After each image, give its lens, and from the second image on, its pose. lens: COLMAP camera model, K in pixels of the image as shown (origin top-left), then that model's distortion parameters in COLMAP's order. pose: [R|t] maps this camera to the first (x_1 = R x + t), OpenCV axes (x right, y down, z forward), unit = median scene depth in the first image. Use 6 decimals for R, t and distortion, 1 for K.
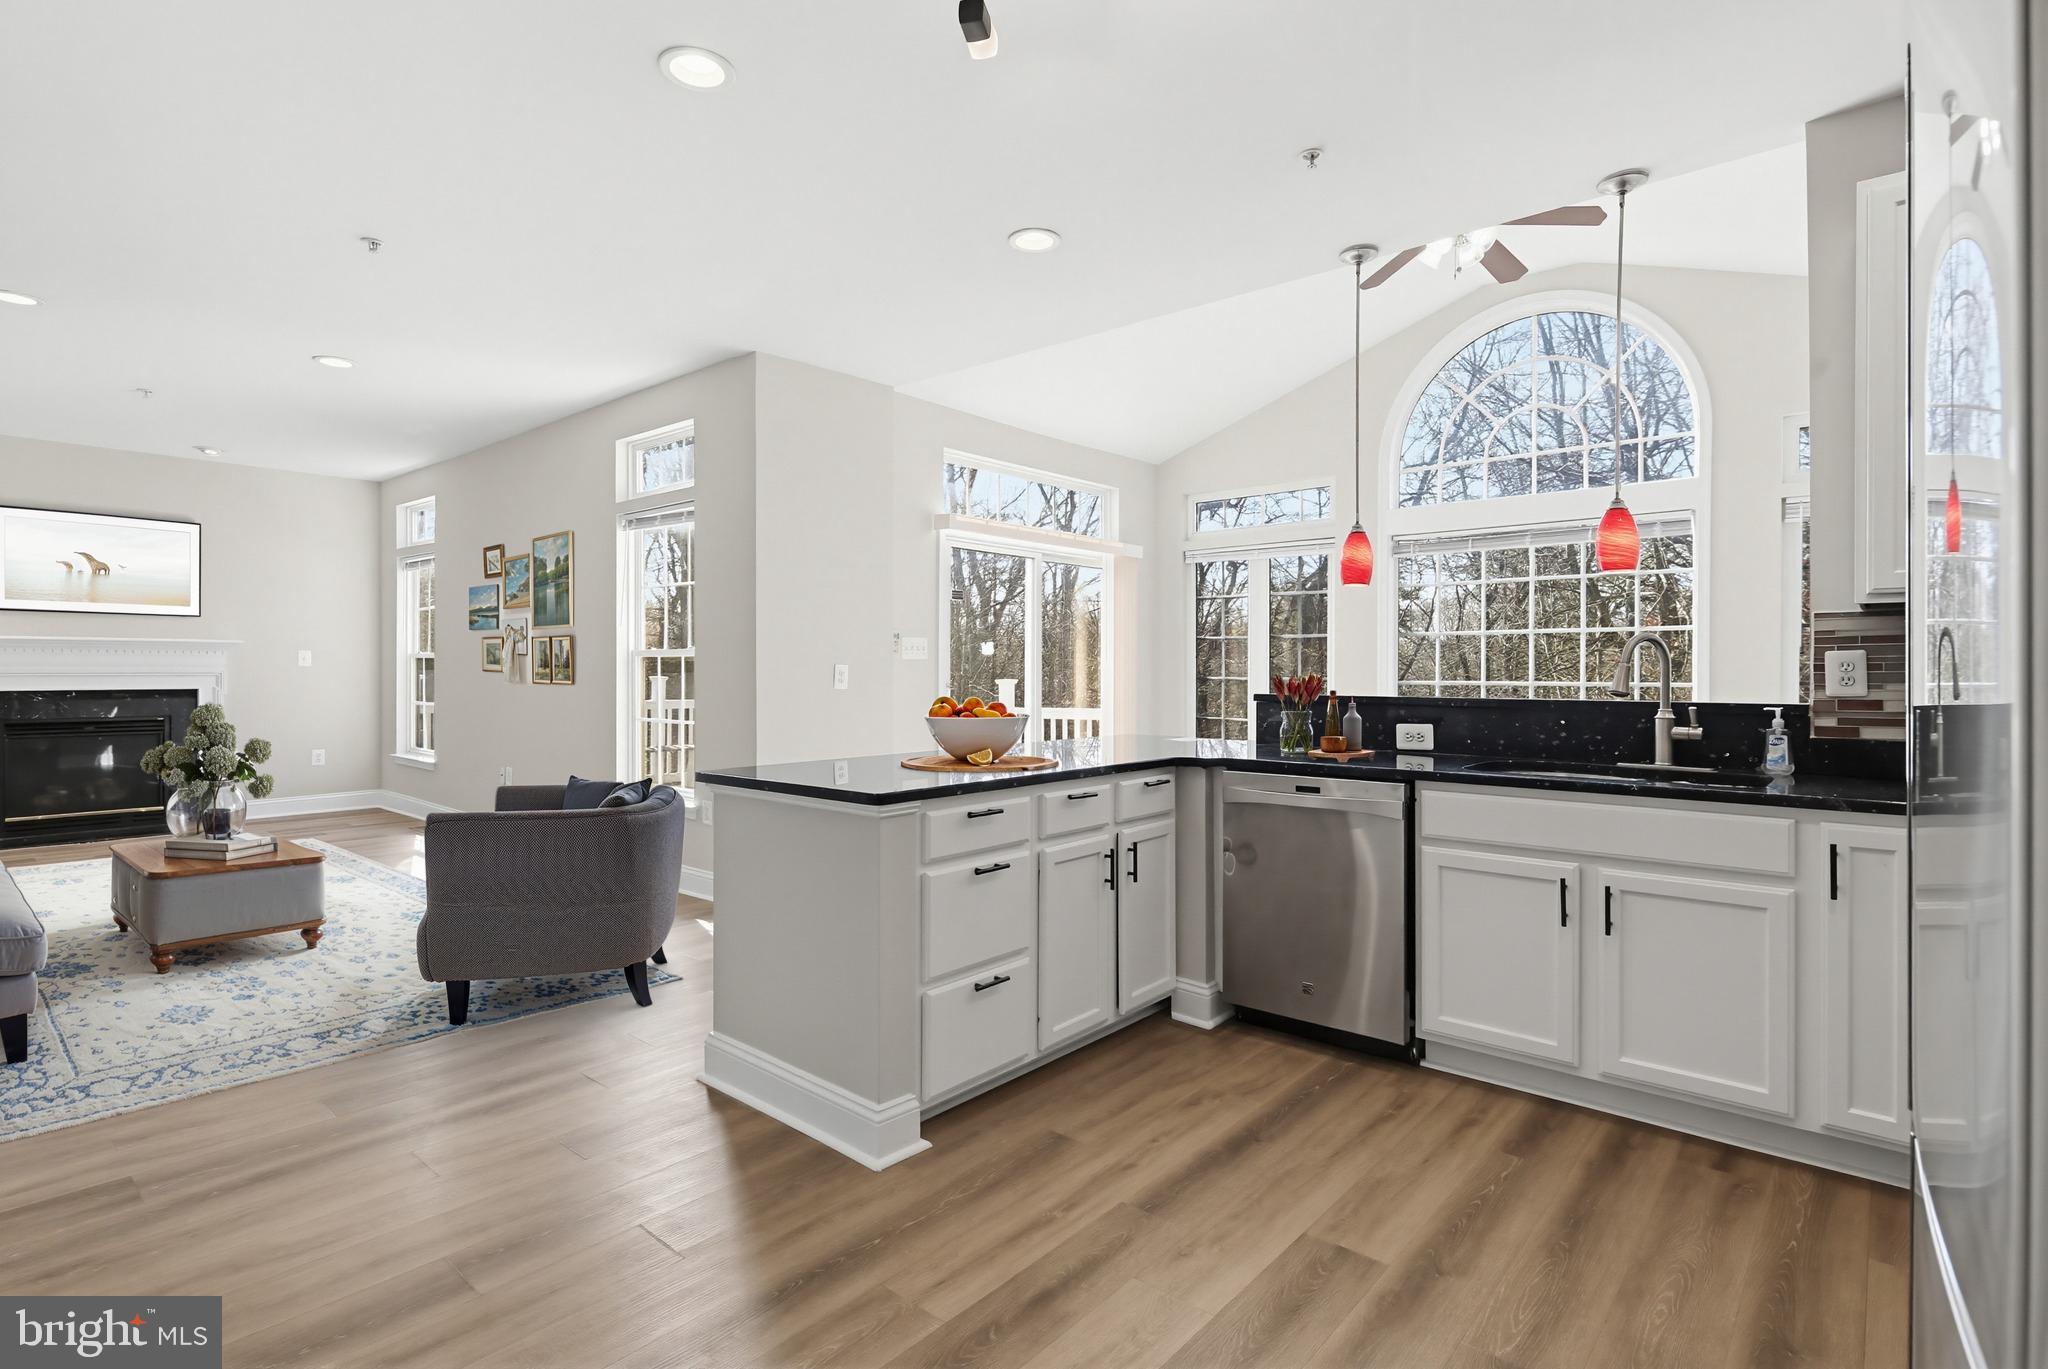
lens RADIAL K [[998.8, 0, 1022.5], [0, 998.8, 671.1], [0, 0, 1]] dist [-0.001894, -0.000604]
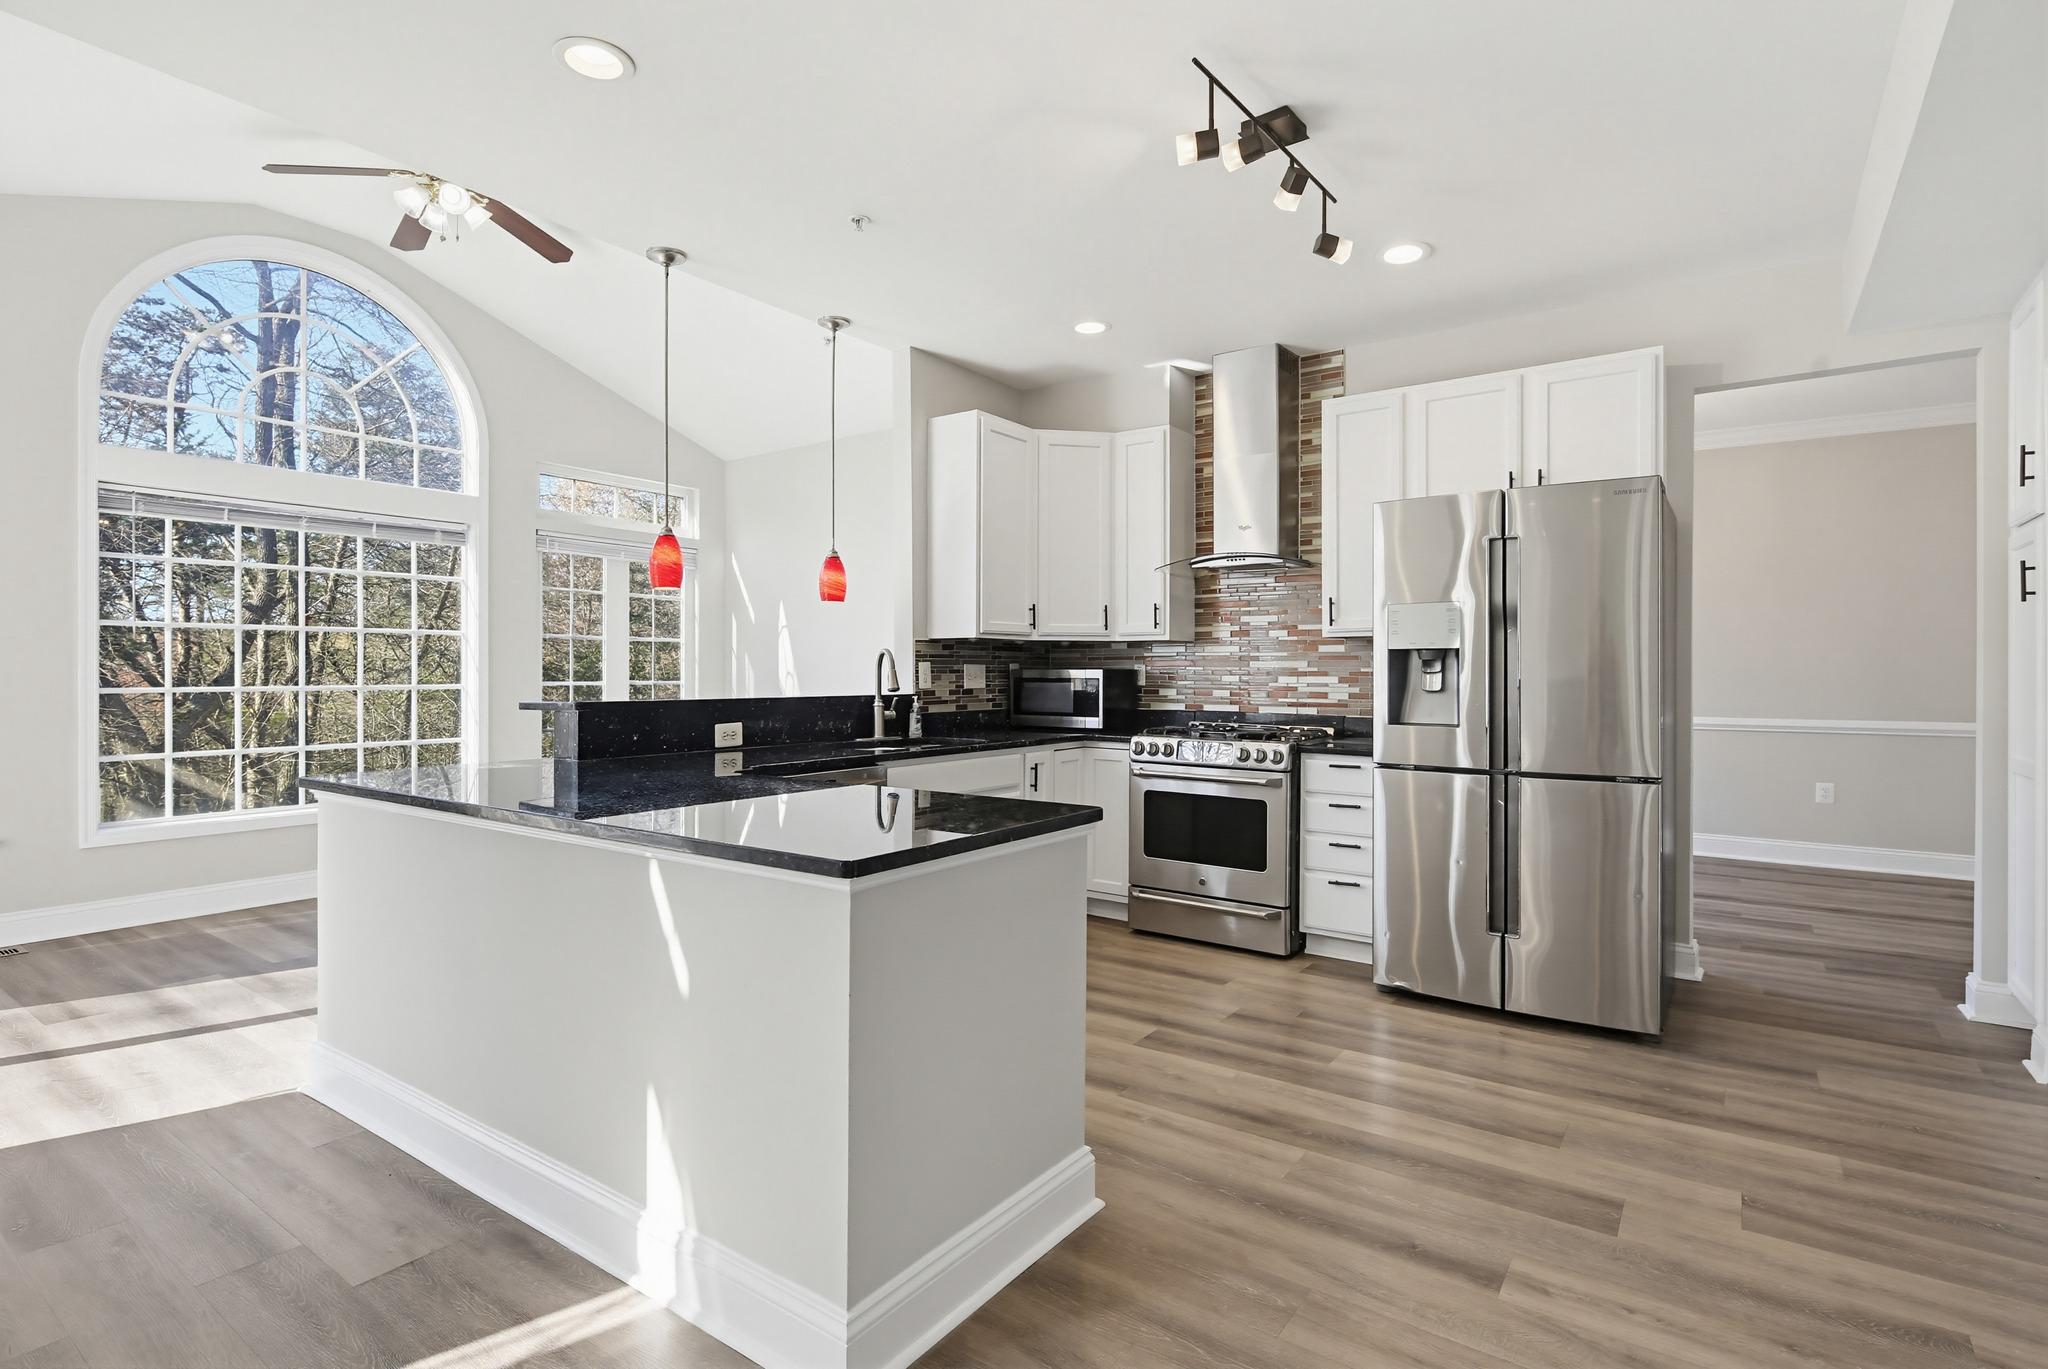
lens RADIAL K [[998.8, 0, 1022.5], [0, 998.8, 671.1], [0, 0, 1]] dist [-0.001894, -0.000604]
pose [[-0.094327, 0.000123, 0.995541, -0.868638], [-0.000136, 1.000000, -0.000137, -0.004646], [-0.995541, -0.000149, -0.094327, 0.938331]]
